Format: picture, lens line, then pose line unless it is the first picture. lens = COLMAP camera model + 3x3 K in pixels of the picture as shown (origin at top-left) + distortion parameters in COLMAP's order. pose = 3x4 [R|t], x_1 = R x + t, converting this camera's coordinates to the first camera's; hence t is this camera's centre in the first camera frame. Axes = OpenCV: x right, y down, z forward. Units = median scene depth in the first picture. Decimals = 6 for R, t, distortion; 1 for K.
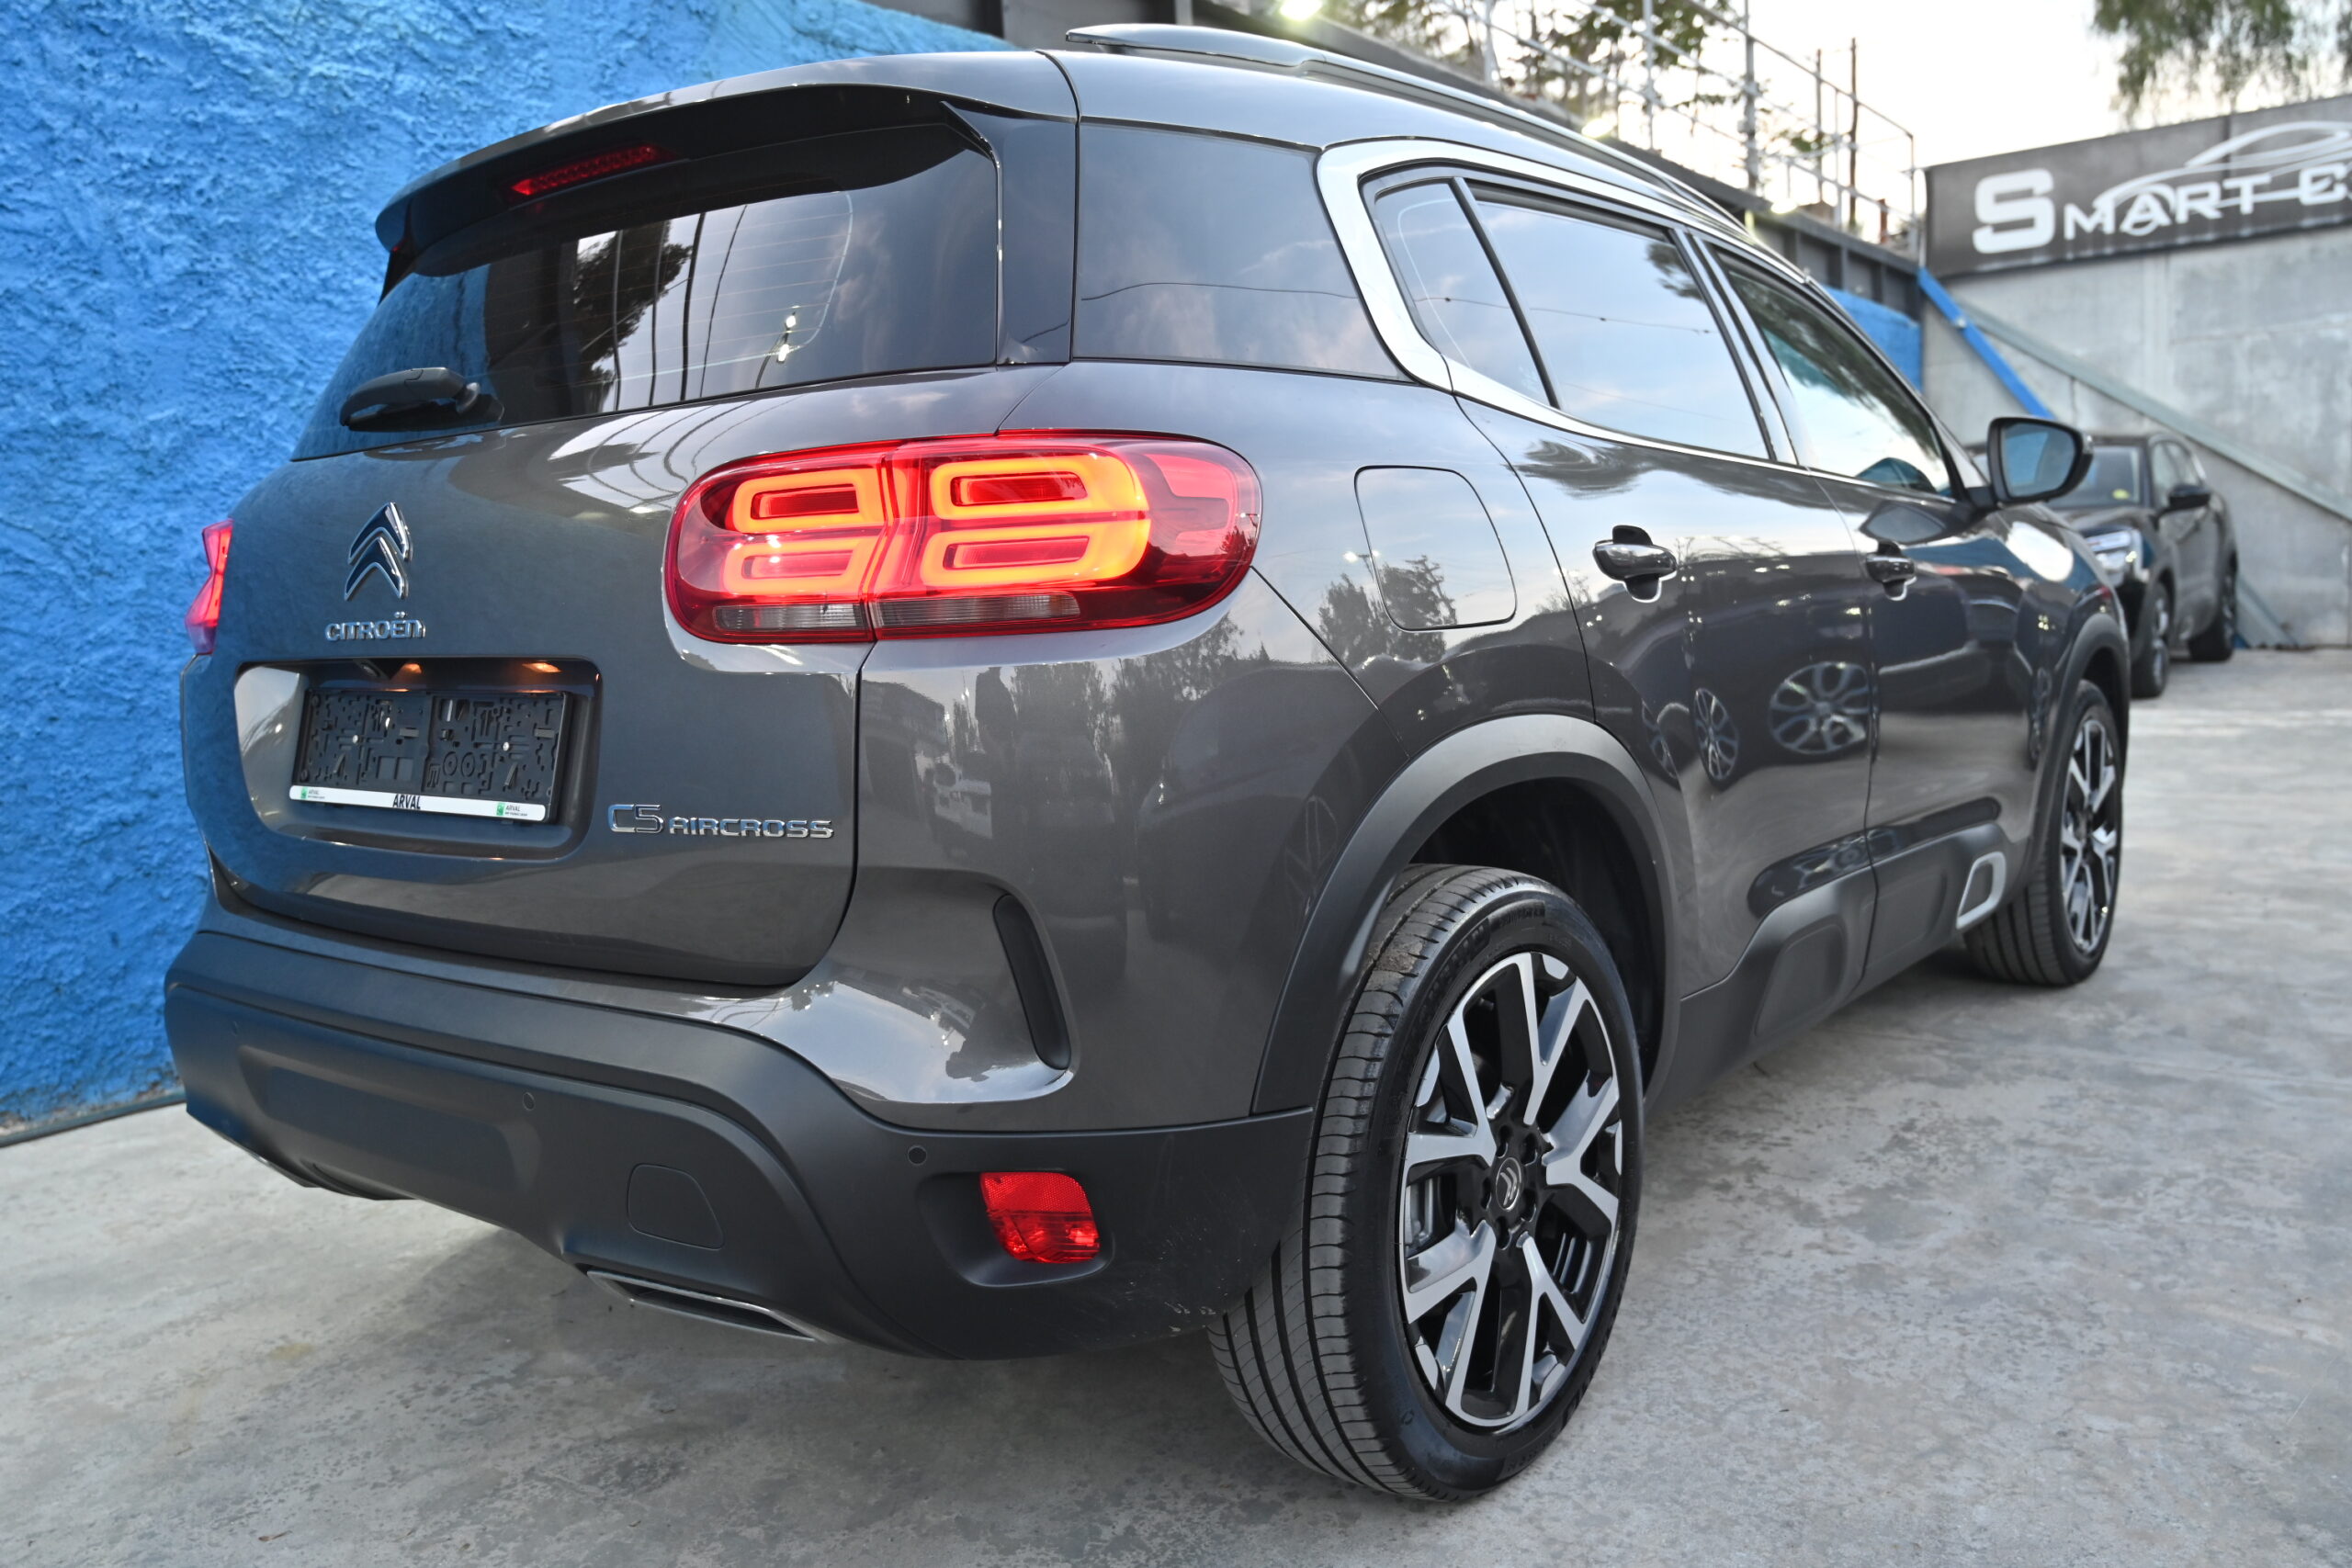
lens RADIAL K [[1989.8, 0, 1175.5], [0, 1989.8, 782.1], [0, 0, 1]] dist [-0.038256, -0.002275]
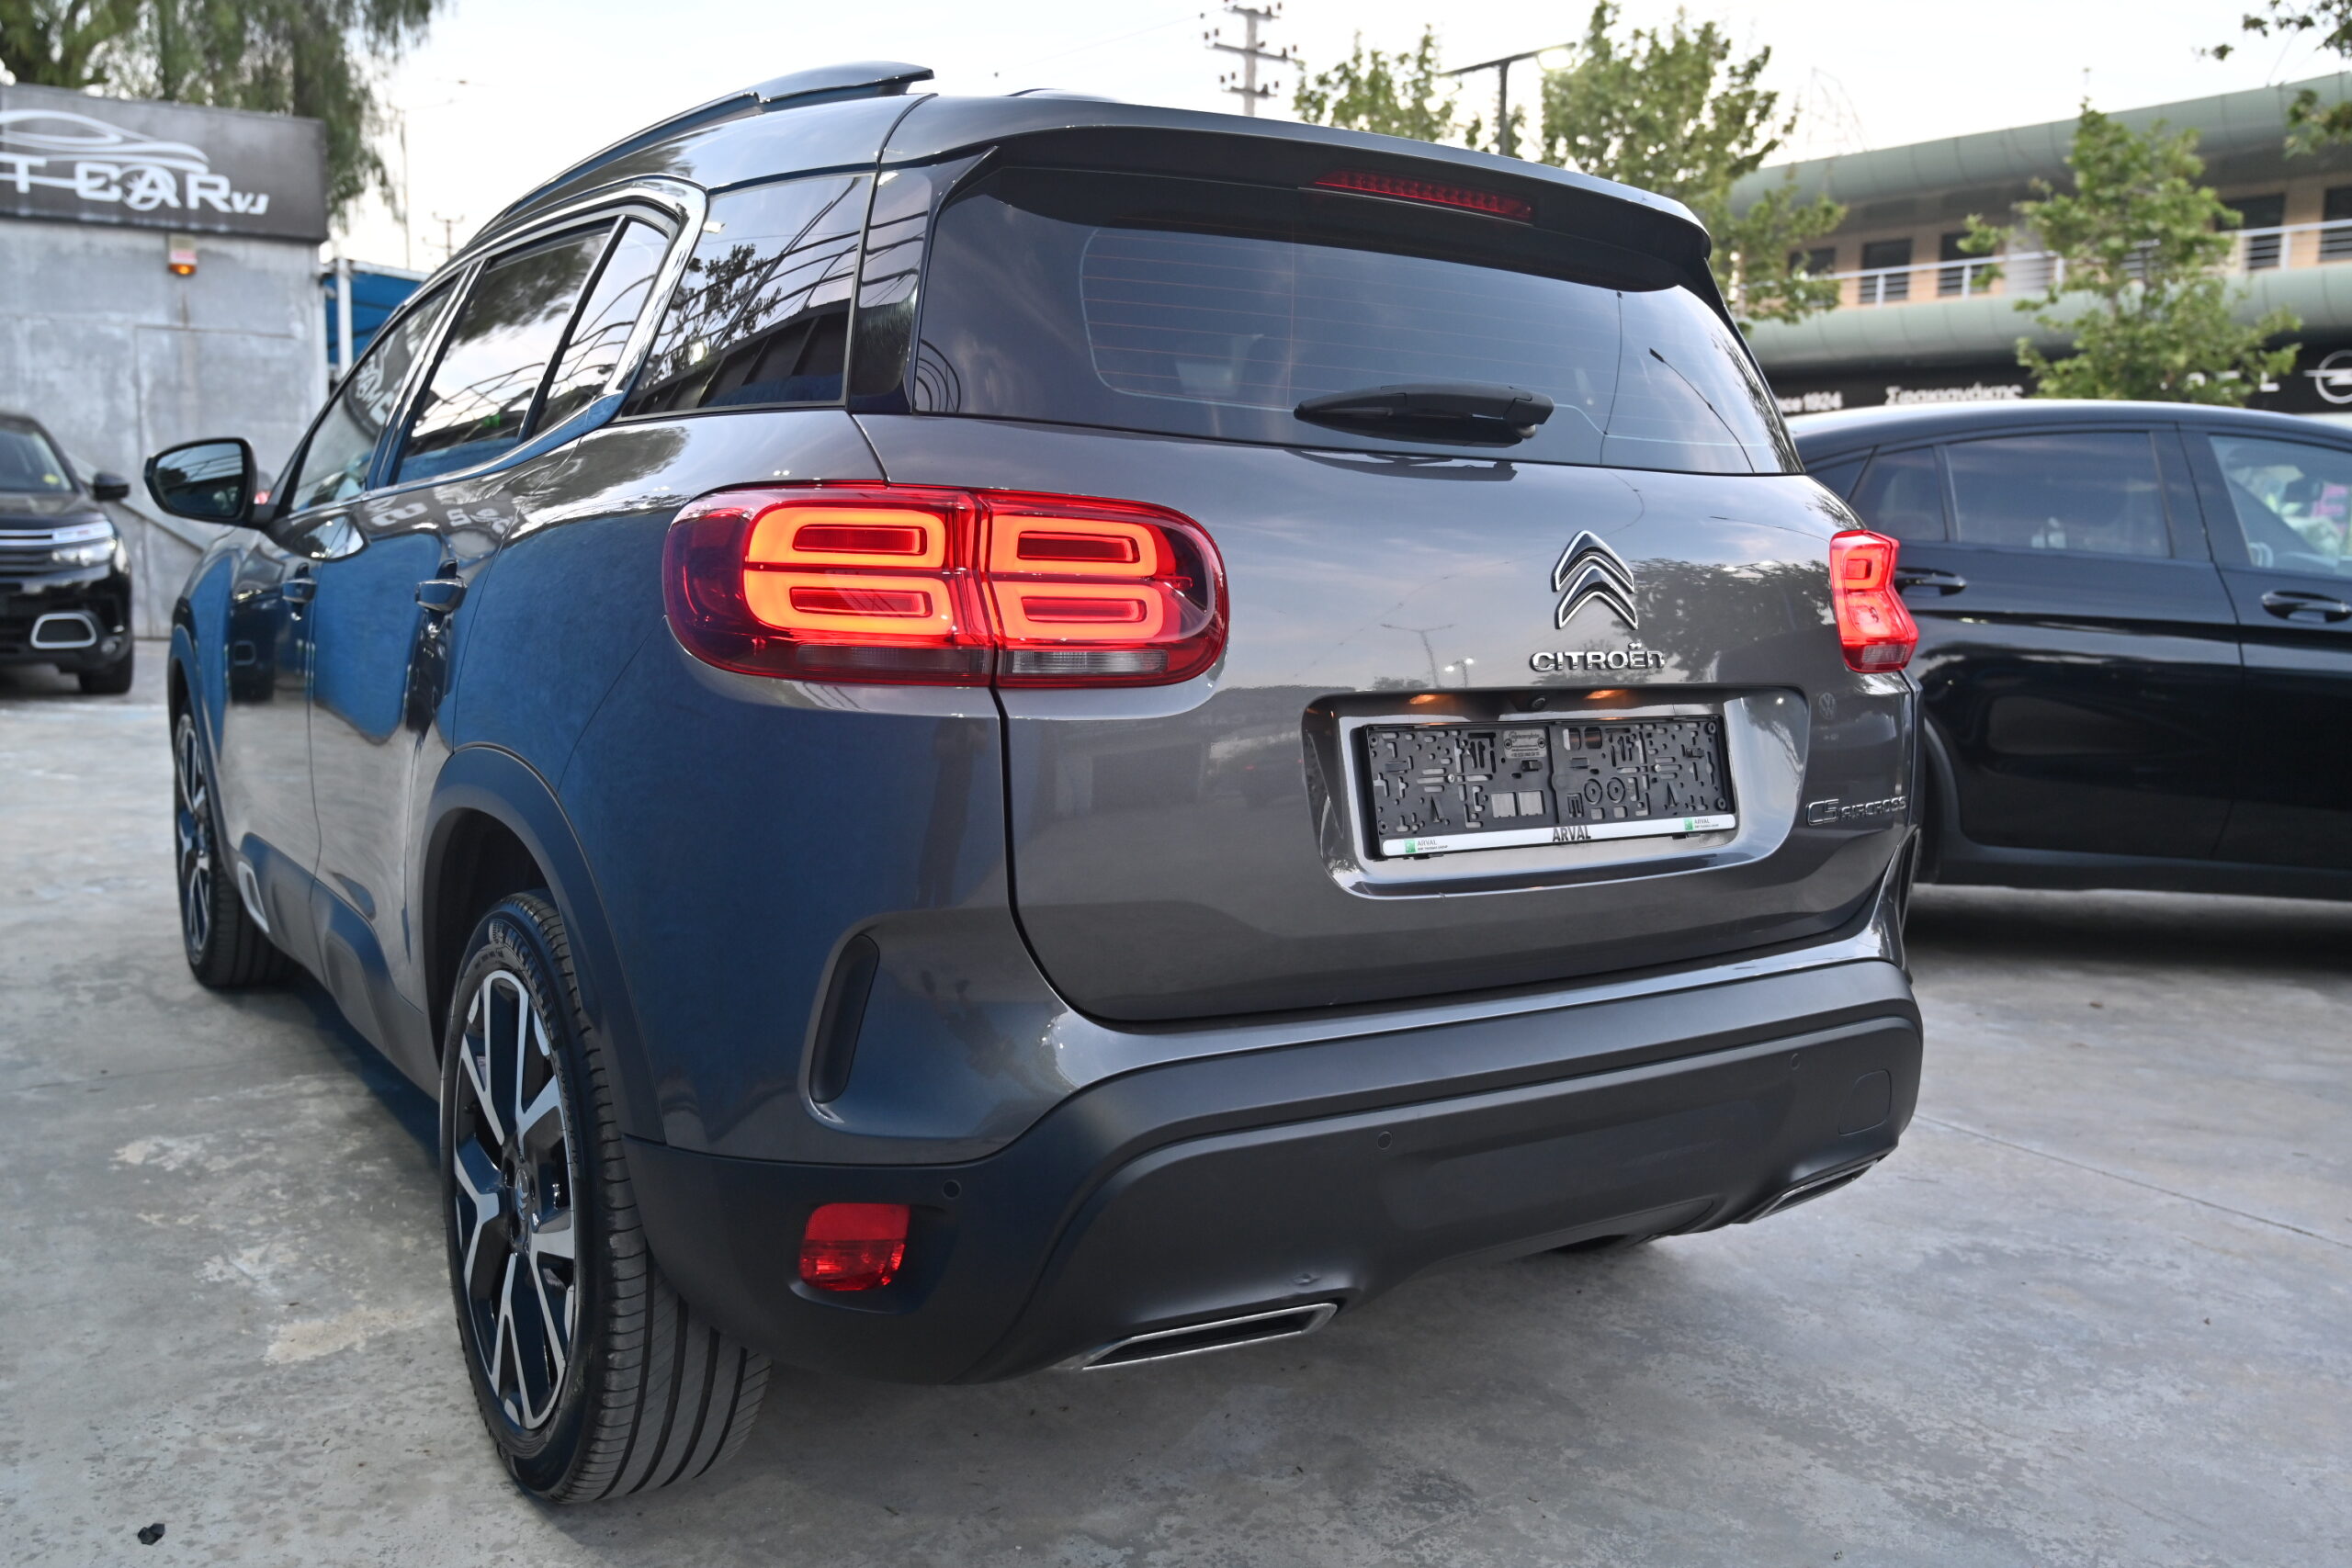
lens RADIAL K [[2030.0, 0, 1175.5], [0, 2030.0, 786.7], [0, 0, 1]] dist [0.002349, -0.004486]
pose [[0.245034, -0.063815, 0.967412, -0.319499], [0.049717, 0.997346, 0.053197, -0.020167], [-0.968239, 0.035062, 0.247556, 0.207639]]
